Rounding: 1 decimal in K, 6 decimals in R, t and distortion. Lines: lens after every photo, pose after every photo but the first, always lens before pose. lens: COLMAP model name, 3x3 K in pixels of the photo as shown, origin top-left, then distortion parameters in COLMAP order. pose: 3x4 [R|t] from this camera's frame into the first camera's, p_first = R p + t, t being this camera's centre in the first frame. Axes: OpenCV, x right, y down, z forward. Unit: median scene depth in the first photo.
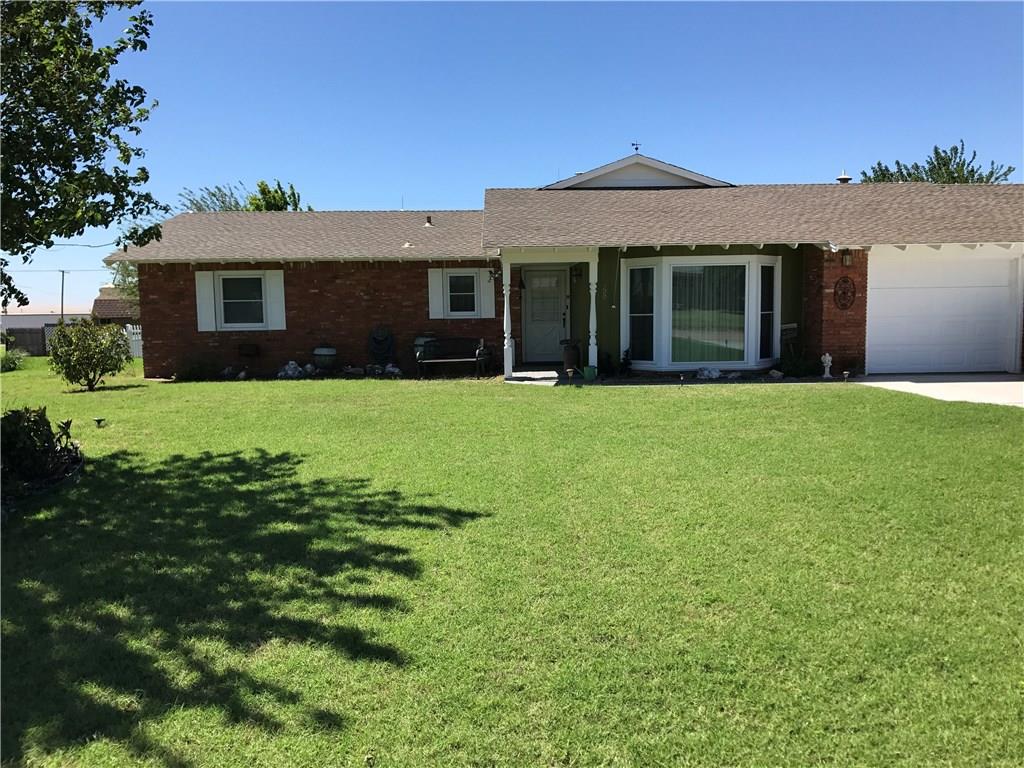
lens RADIAL K [[836.6, 0, 512.0], [0, 836.6, 384.0], [0, 0, 1]] dist [0.052964, -0.105978]
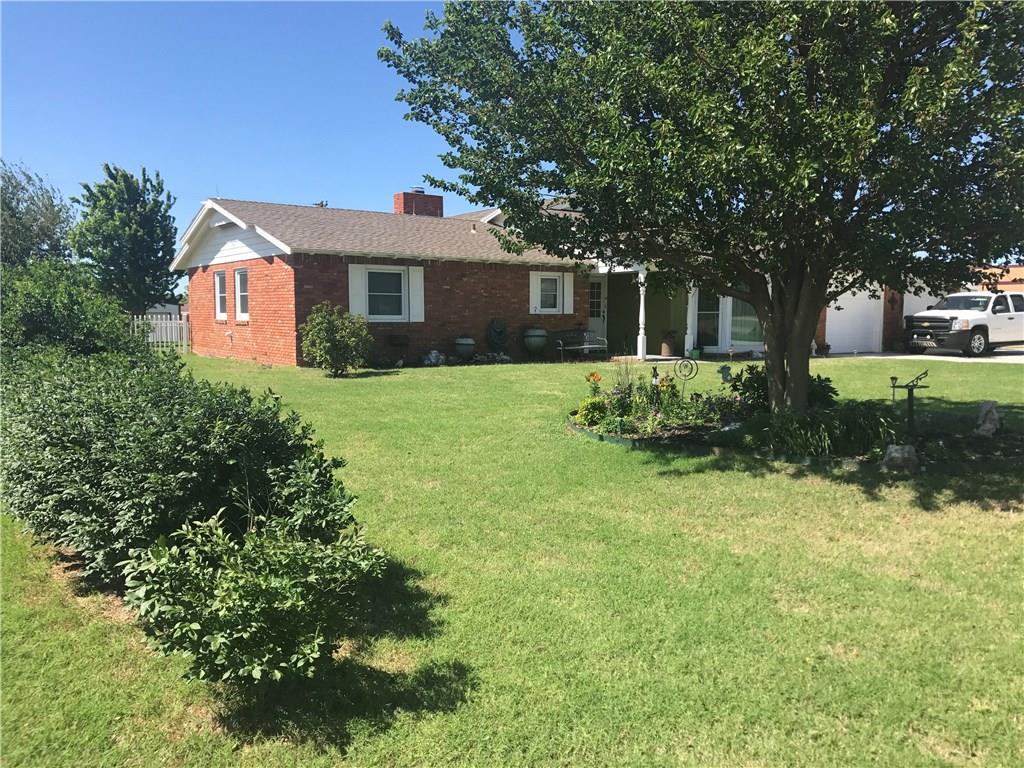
lens RADIAL K [[836.6, 0, 512.0], [0, 836.6, 384.0], [0, 0, 1]] dist [0.052964, -0.105978]
pose [[0.787587, -0.036263, 0.615136, -0.856691], [0.032624, 0.999321, 0.017140, 0.001813], [-0.615340, 0.006569, 0.788235, 0.069372]]
